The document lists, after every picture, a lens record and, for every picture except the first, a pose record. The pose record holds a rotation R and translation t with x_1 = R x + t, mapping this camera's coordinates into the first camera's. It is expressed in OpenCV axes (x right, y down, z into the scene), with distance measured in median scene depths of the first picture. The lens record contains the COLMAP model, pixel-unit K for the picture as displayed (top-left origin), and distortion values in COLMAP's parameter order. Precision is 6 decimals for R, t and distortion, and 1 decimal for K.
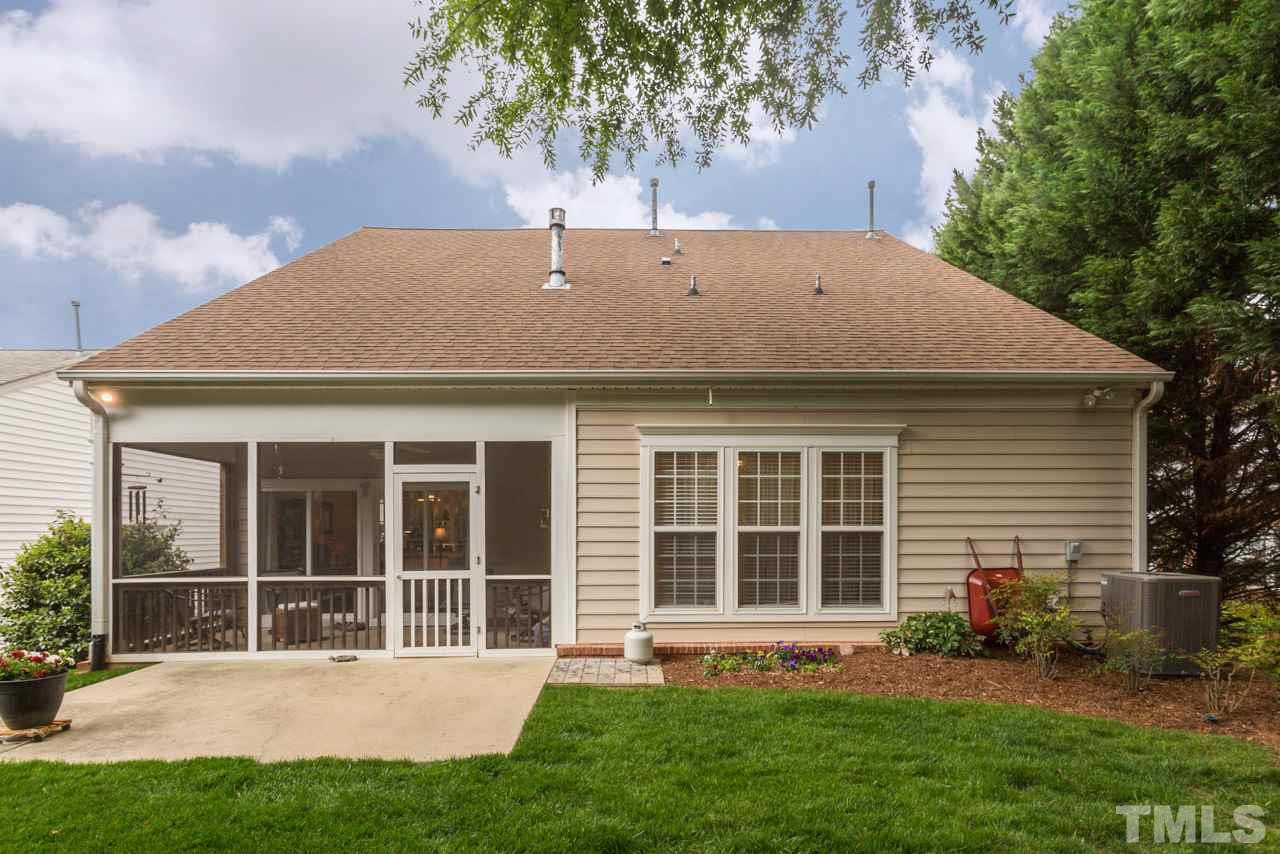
lens RADIAL K [[634.9, 0, 643.2], [0, 634.9, 424.9], [0, 0, 1]] dist [0.005389, 0.000940]
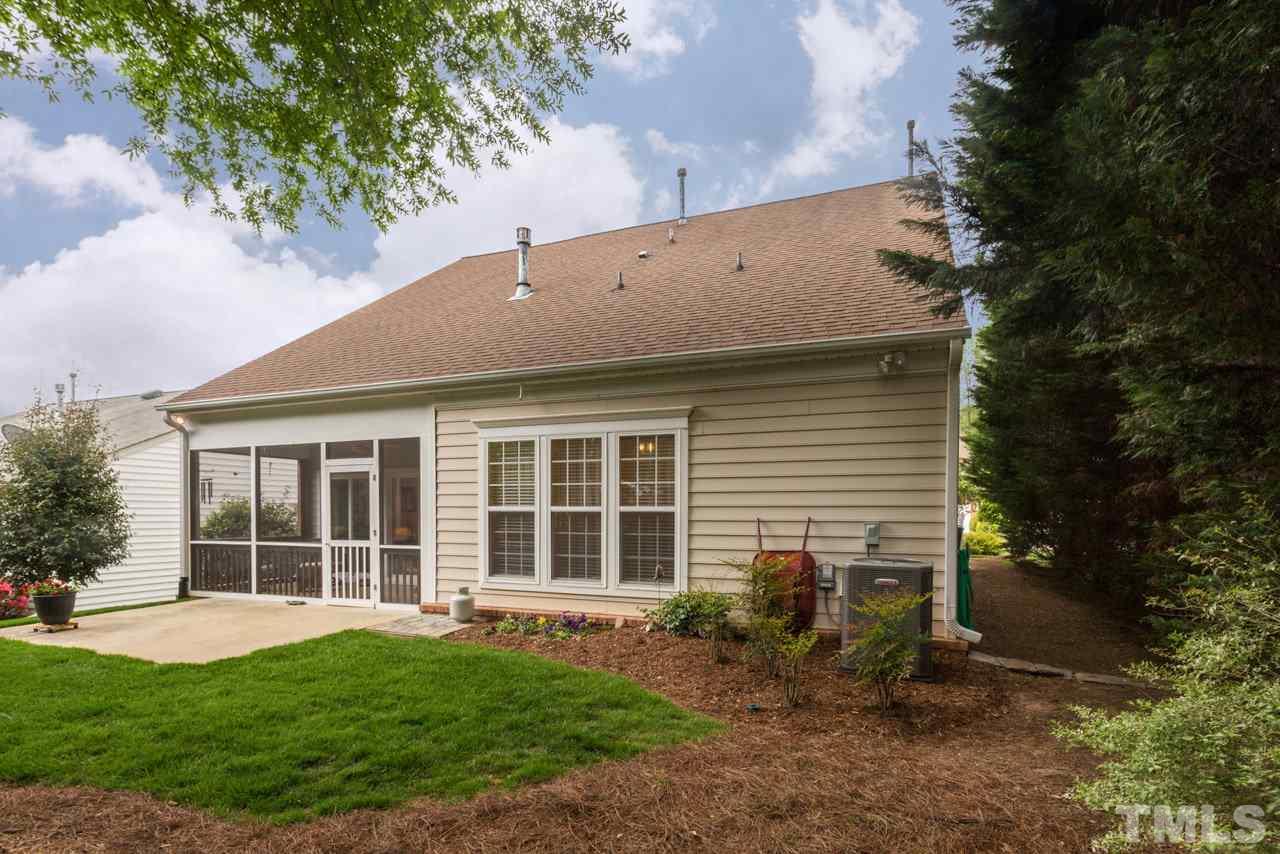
lens RADIAL K [[632.7, 0, 640.0], [0, 632.7, 411.0], [0, 0, 1]] dist [0.001841, 0.000257]
pose [[0.917815, -0.057674, -0.392797, 0.736139], [0.062306, 0.998057, -0.000958, 0.003162], [0.392089, -0.023595, 0.919625, 0.046389]]
